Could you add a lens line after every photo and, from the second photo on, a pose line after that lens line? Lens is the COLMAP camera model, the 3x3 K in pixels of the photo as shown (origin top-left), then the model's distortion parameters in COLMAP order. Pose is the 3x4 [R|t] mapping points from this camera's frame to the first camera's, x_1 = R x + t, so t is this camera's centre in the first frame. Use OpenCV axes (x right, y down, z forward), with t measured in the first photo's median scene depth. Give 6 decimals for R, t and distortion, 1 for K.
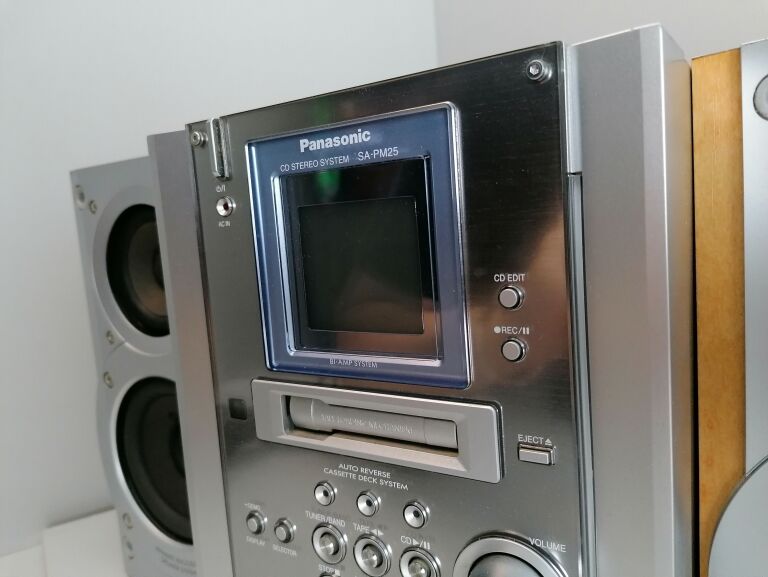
lens RADIAL K [[602.6, 0, 387.8], [0, 602.6, 287.1], [0, 0, 1]] dist [0.054706, -0.100504]
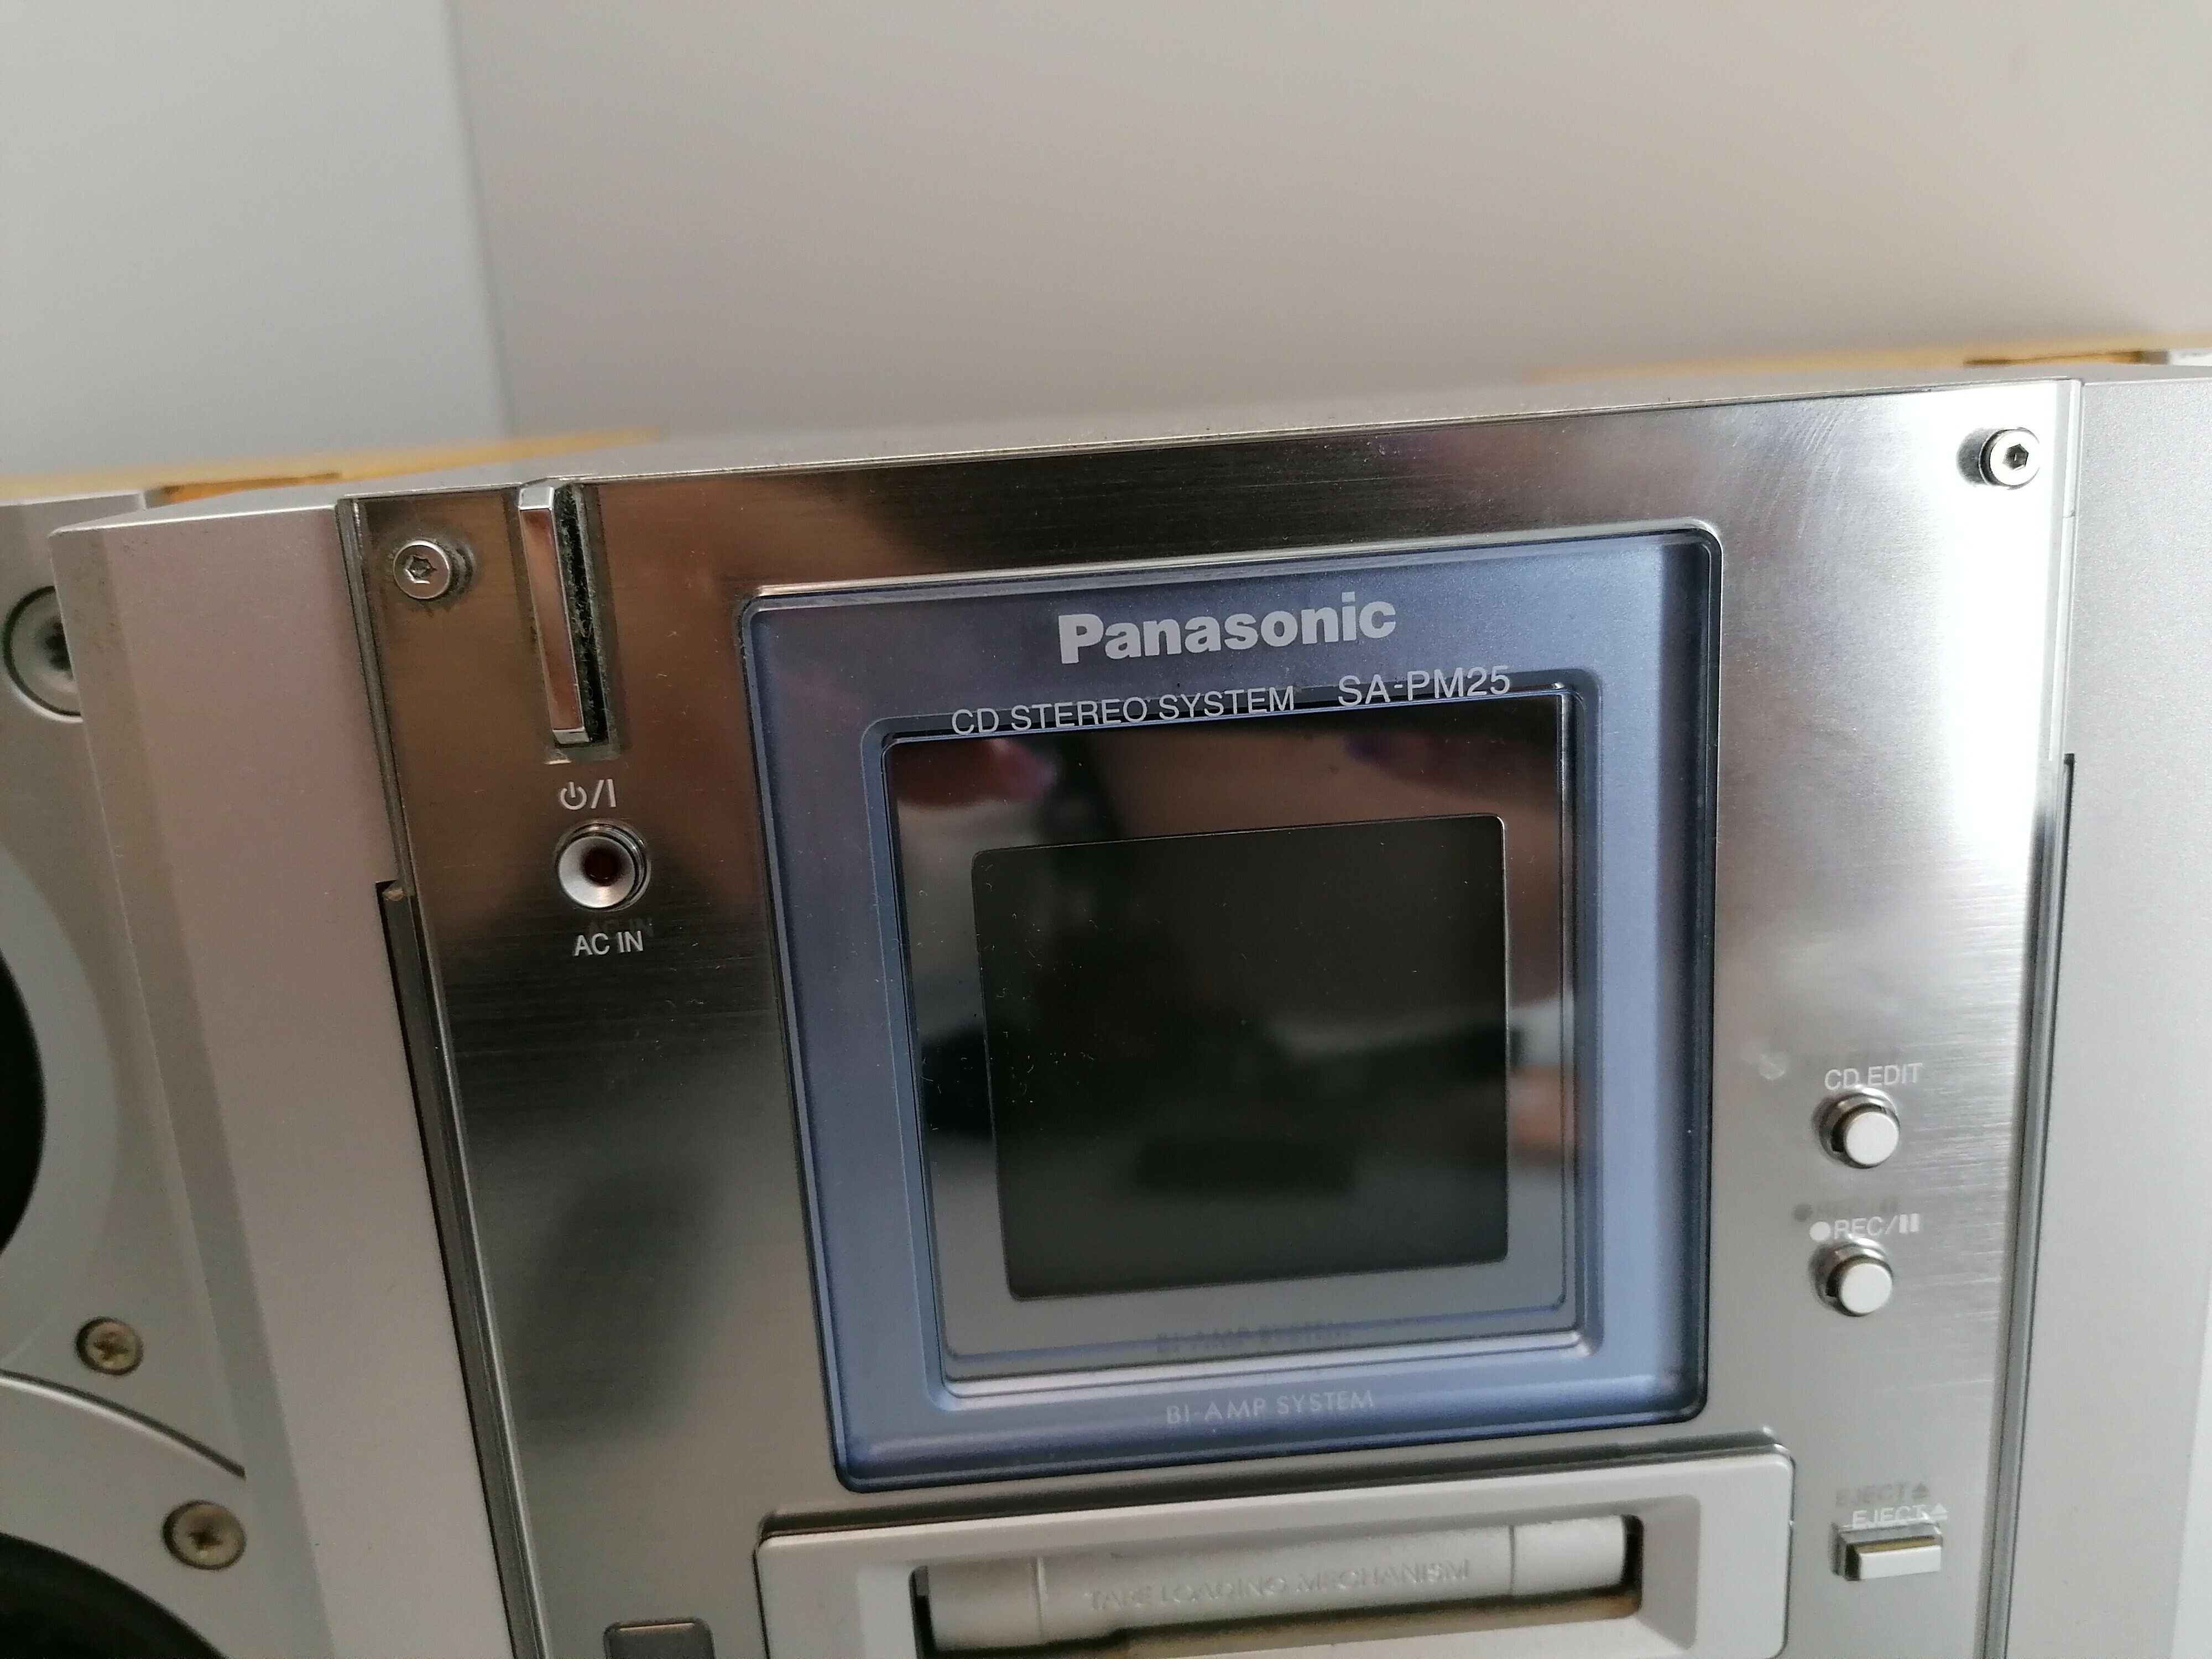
lens RADIAL K [[1735.6, 0, 1120.7], [0, 1735.6, 812.6], [0, 0, 1]] dist [0.054706, -0.100504]
pose [[0.820492, -0.116387, 0.559684, -0.540507], [0.066986, 0.991885, 0.108064, -0.241253], [-0.567719, -0.051175, 0.821630, 0.400126]]
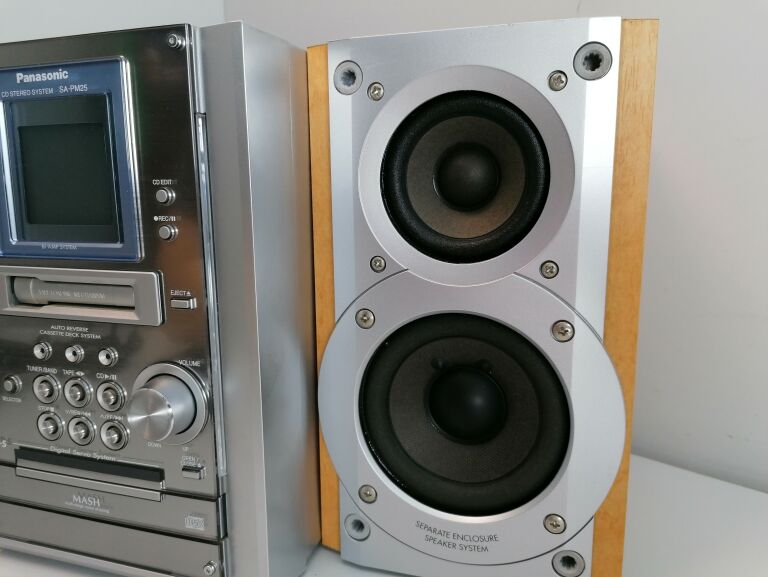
lens RADIAL K [[602.6, 0, 384.3], [0, 602.6, 288.0], [0, 0, 1]] dist [0.054706, -0.100504]
pose [[0.965131, 0.019605, 0.261033, 0.292175], [-0.033580, 0.998225, 0.049188, 0.128964], [-0.259605, -0.056238, 0.964076, -0.492374]]
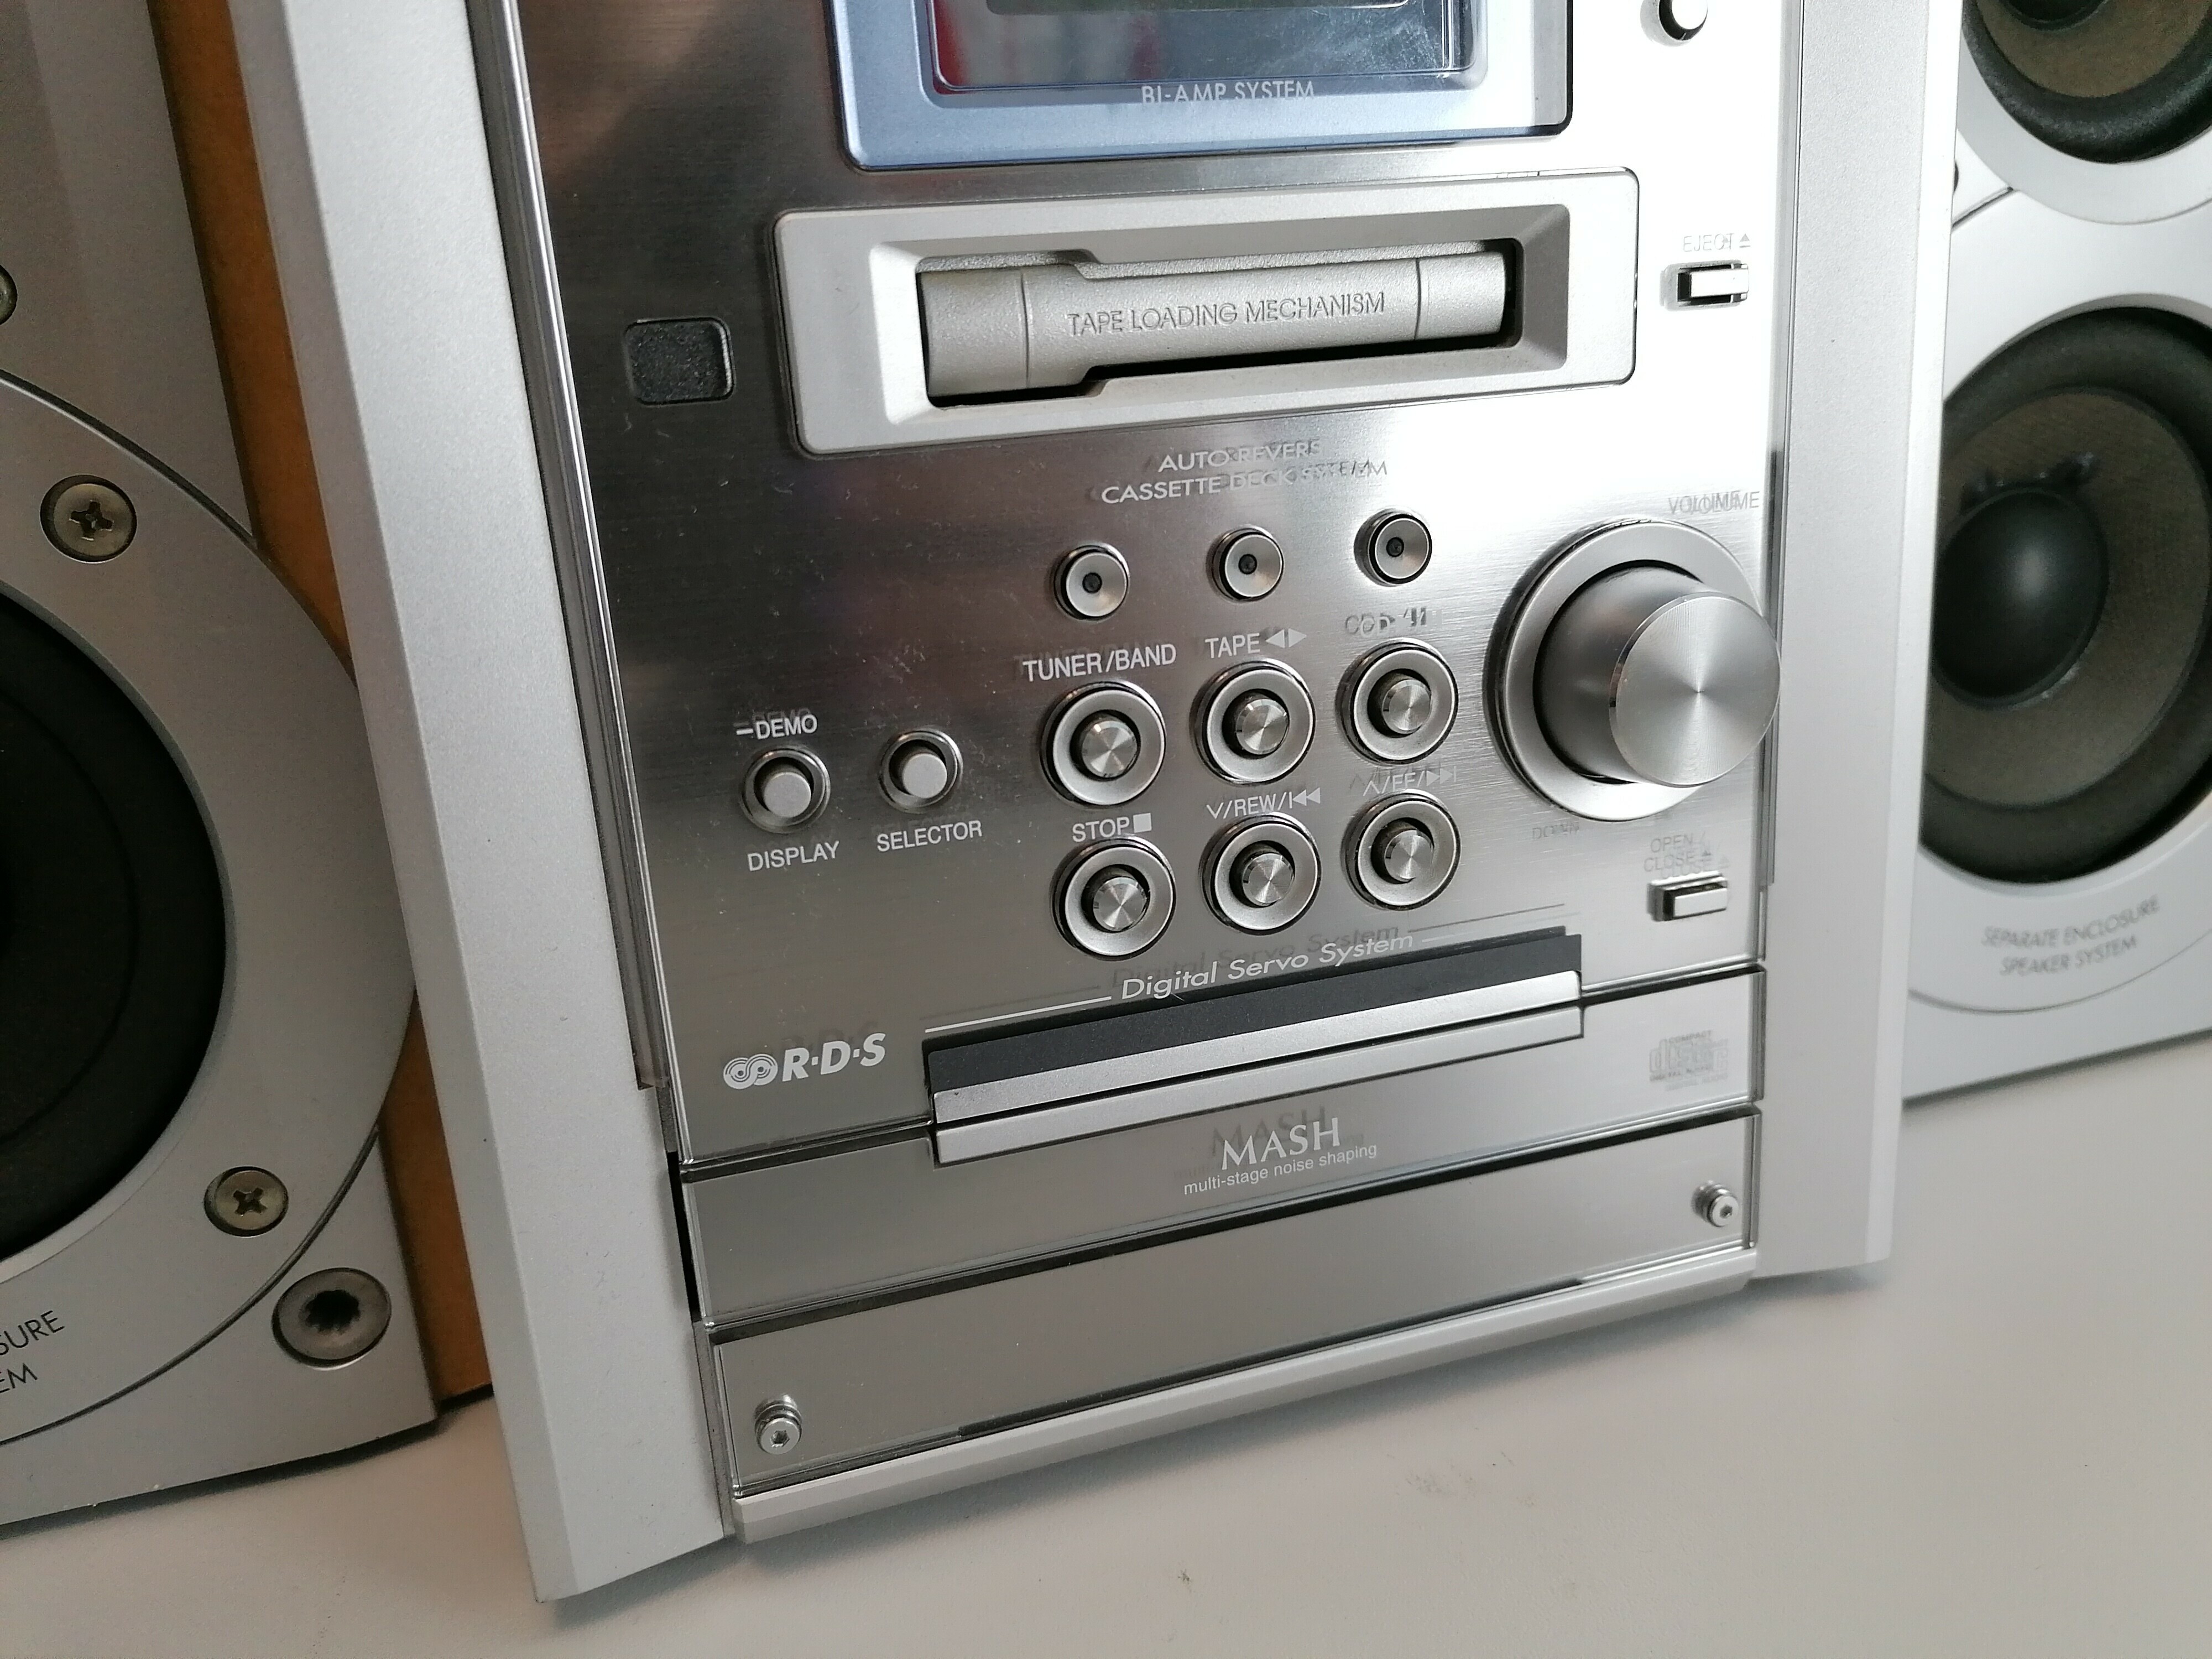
lens RADIAL K [[1735.6, 0, 1126.8], [0, 1735.6, 841.1], [0, 0, 1]] dist [0.054706, -0.100504]
pose [[0.650051, -0.187736, 0.736335, -0.853763], [0.107037, 0.981962, 0.155867, 0.368588], [-0.752314, -0.022507, 0.658420, 0.436313]]
